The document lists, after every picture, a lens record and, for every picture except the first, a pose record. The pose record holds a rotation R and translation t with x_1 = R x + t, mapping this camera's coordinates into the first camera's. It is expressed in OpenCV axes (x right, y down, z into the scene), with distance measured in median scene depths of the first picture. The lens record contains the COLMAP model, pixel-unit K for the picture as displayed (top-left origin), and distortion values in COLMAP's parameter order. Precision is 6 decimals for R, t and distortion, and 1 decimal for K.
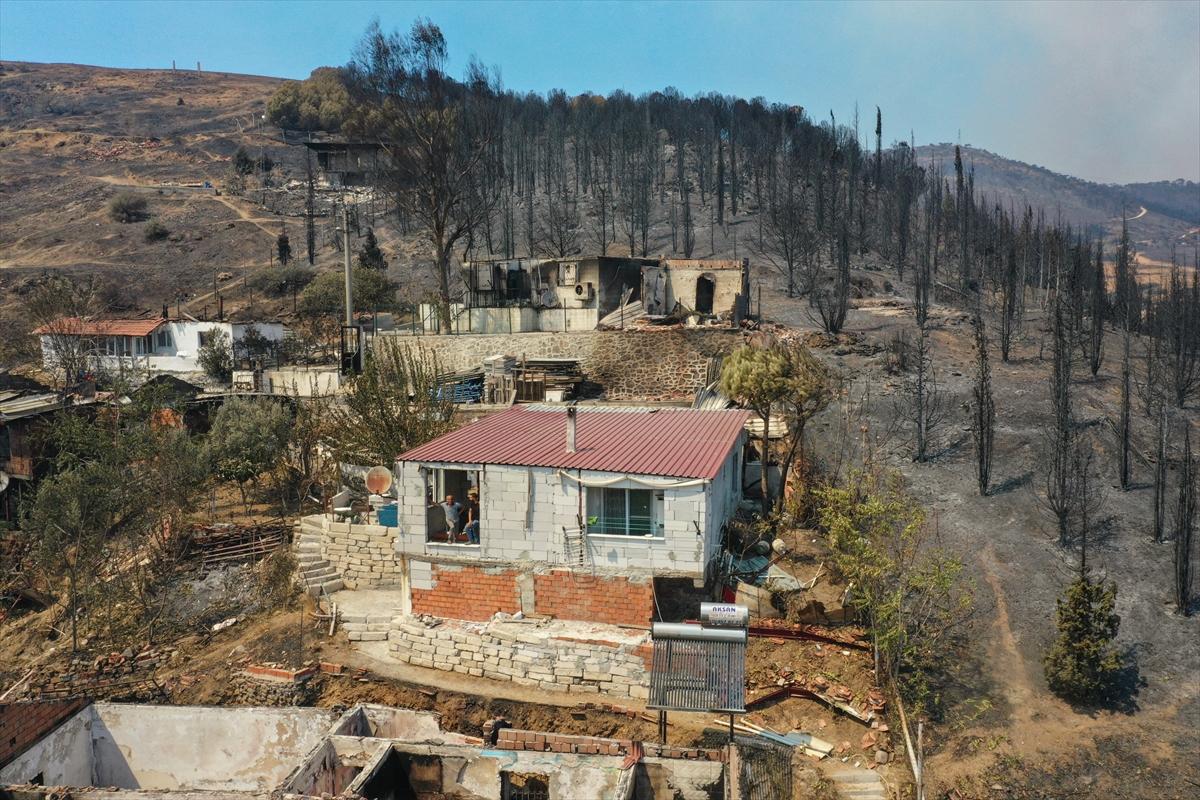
lens RADIAL K [[944.1, 0, 596.2], [0, 944.1, 402.1], [0, 0, 1]] dist [0.004667, 0.002998]
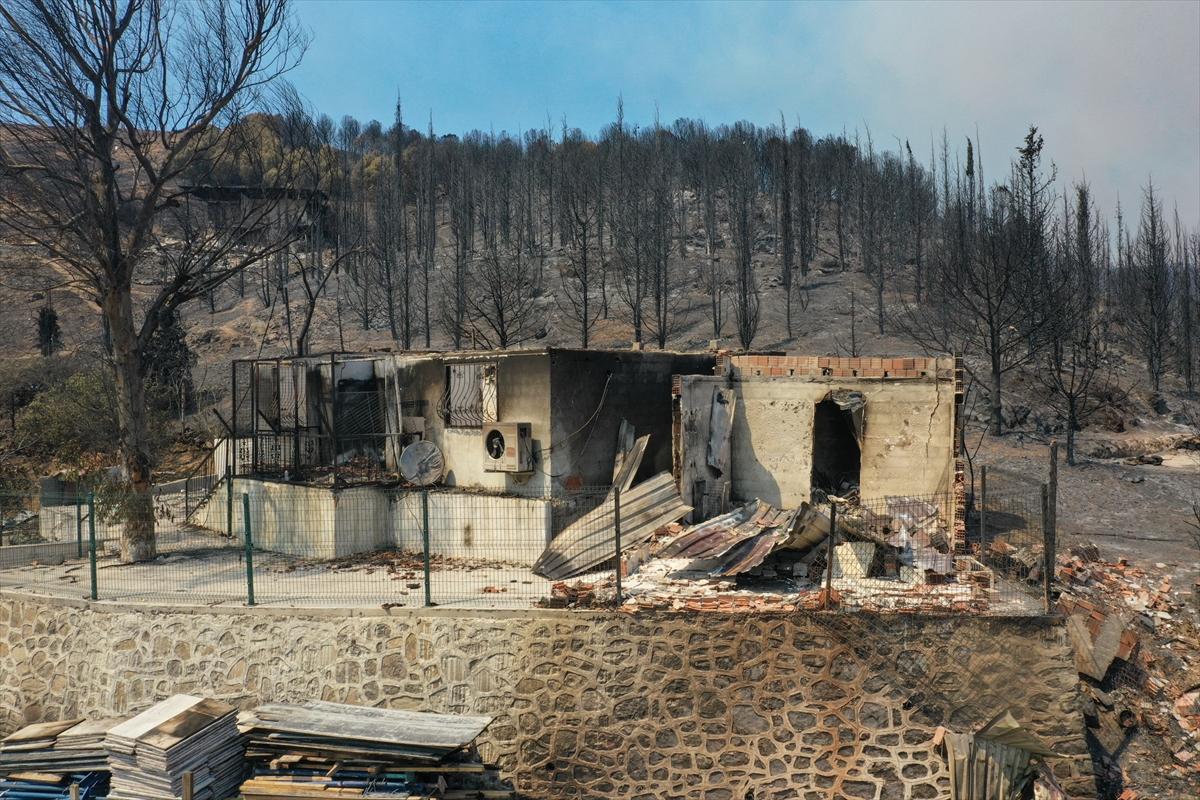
lens RADIAL K [[944.1, 0, 596.2], [0, 944.1, 402.1], [0, 0, 1]] dist [0.004667, 0.002998]
pose [[0.999998, -0.000893, 0.001808, 0.015449], [0.001046, 0.996216, -0.086908, -0.085891], [-0.001724, 0.086910, 0.996215, 0.539907]]
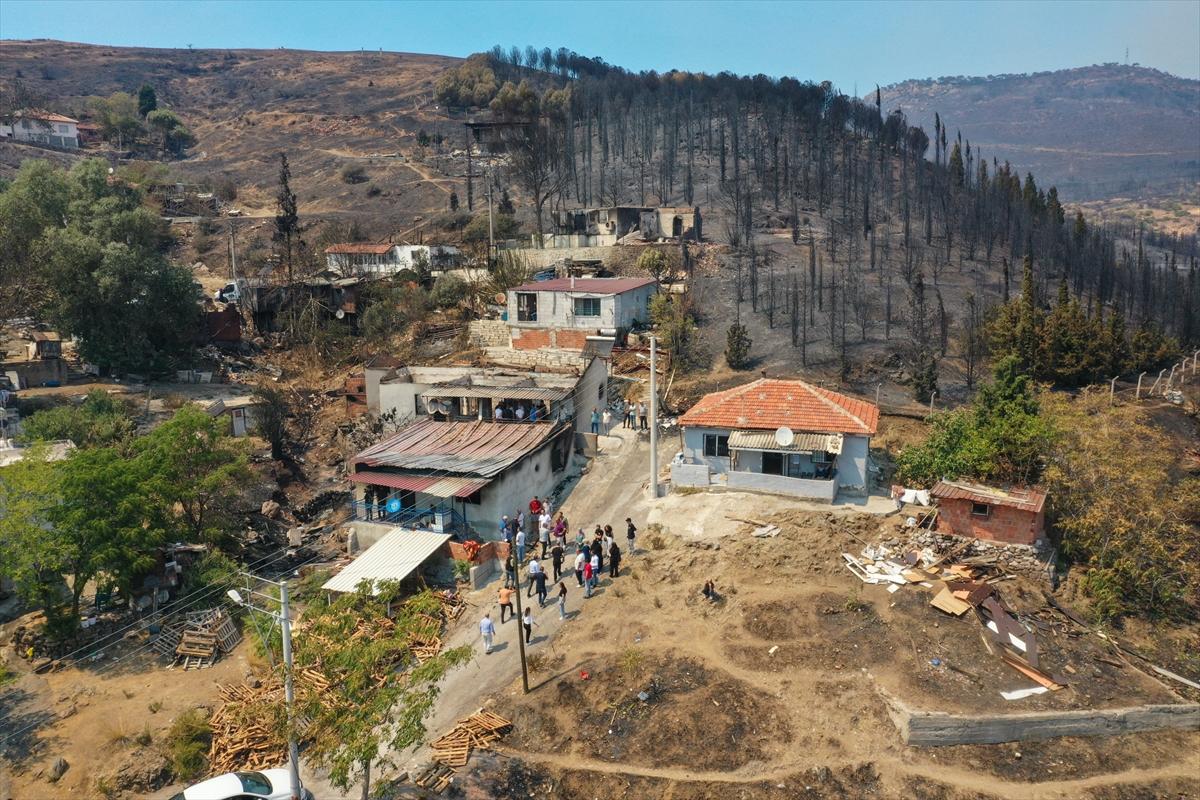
lens RADIAL K [[944.1, 0, 596.2], [0, 944.1, 402.1], [0, 0, 1]] dist [0.004667, 0.002998]
pose [[0.988356, 0.017081, -0.151199, 0.212597], [-0.006916, 0.997695, 0.067501, 0.092642], [0.152004, -0.065669, 0.986196, -0.768677]]
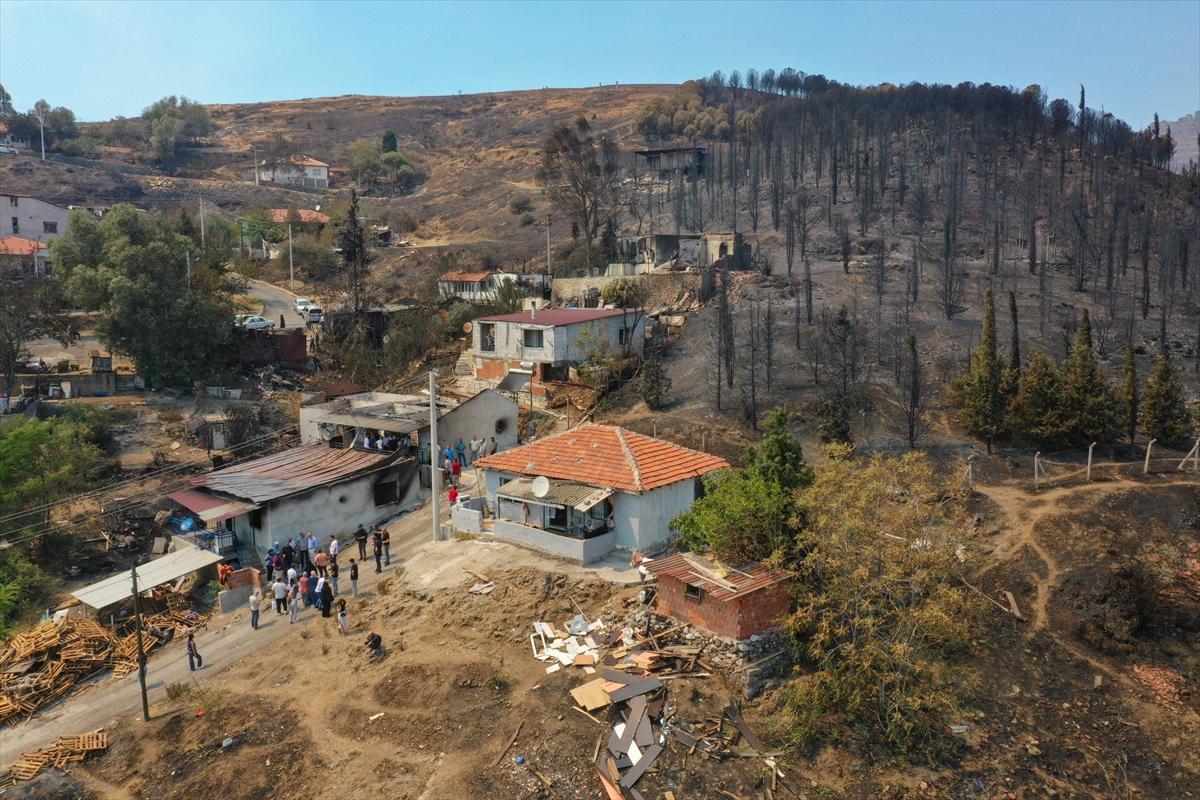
lens RADIAL K [[944.1, 0, 596.2], [0, 944.1, 402.1], [0, 0, 1]] dist [0.004667, 0.002998]
pose [[0.876161, 0.056907, -0.478647, 0.660158], [-0.037664, 0.998053, 0.049716, 0.070052], [0.480544, -0.025531, 0.876599, -0.563420]]
